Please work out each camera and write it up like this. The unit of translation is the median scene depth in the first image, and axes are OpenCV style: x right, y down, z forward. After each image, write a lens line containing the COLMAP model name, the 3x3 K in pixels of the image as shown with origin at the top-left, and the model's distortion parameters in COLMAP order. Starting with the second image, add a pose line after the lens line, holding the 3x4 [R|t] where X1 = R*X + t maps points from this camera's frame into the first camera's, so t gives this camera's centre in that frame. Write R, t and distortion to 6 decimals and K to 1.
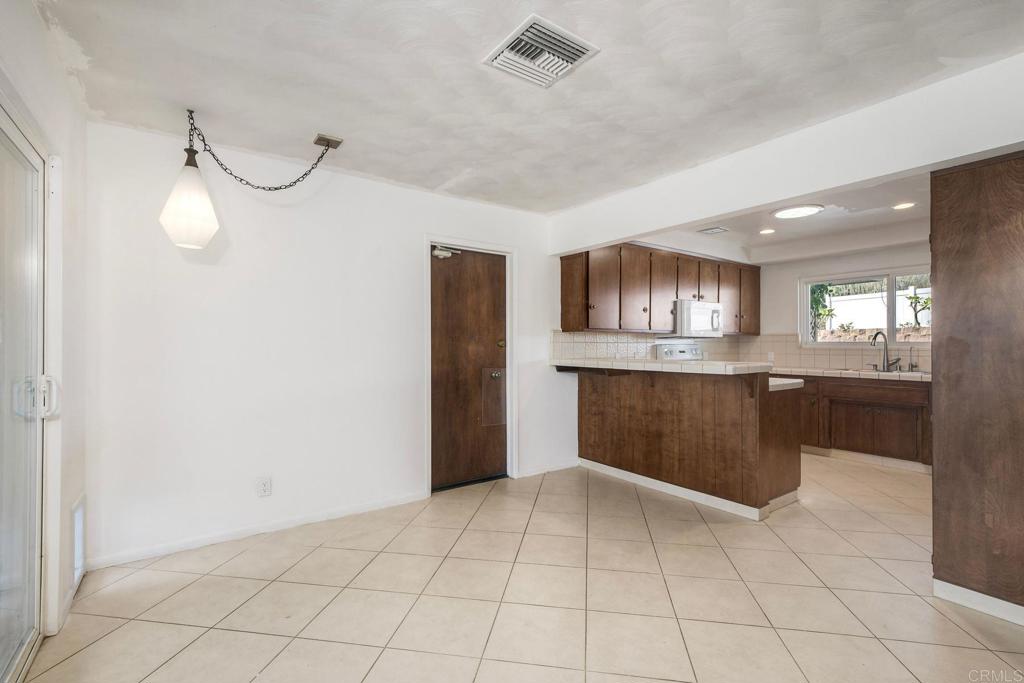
lens RADIAL K [[456.3, 0, 517.9], [0, 456.3, 340.1], [0, 0, 1]] dist [0.014937, -0.005000]
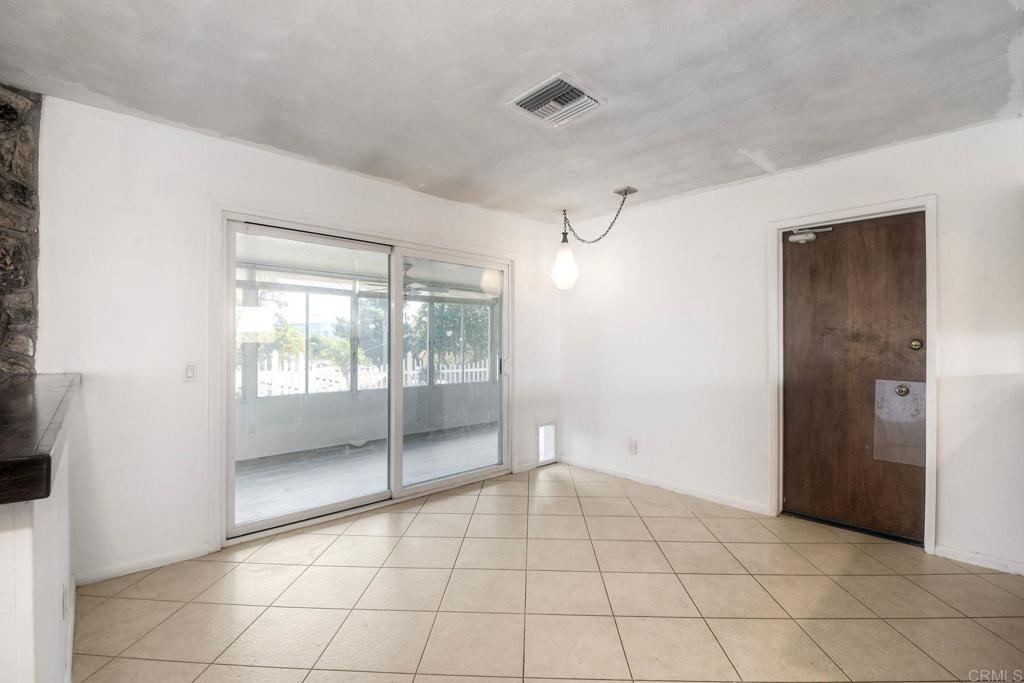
lens RADIAL K [[456.3, 0, 514.9], [0, 456.3, 340.4], [0, 0, 1]] dist [0.014937, -0.005000]
pose [[0.122881, -0.009129, -0.992379, 0.483548], [0.004622, 0.999952, -0.008626, 0.003891], [0.992411, -0.003526, 0.122917, 0.293883]]
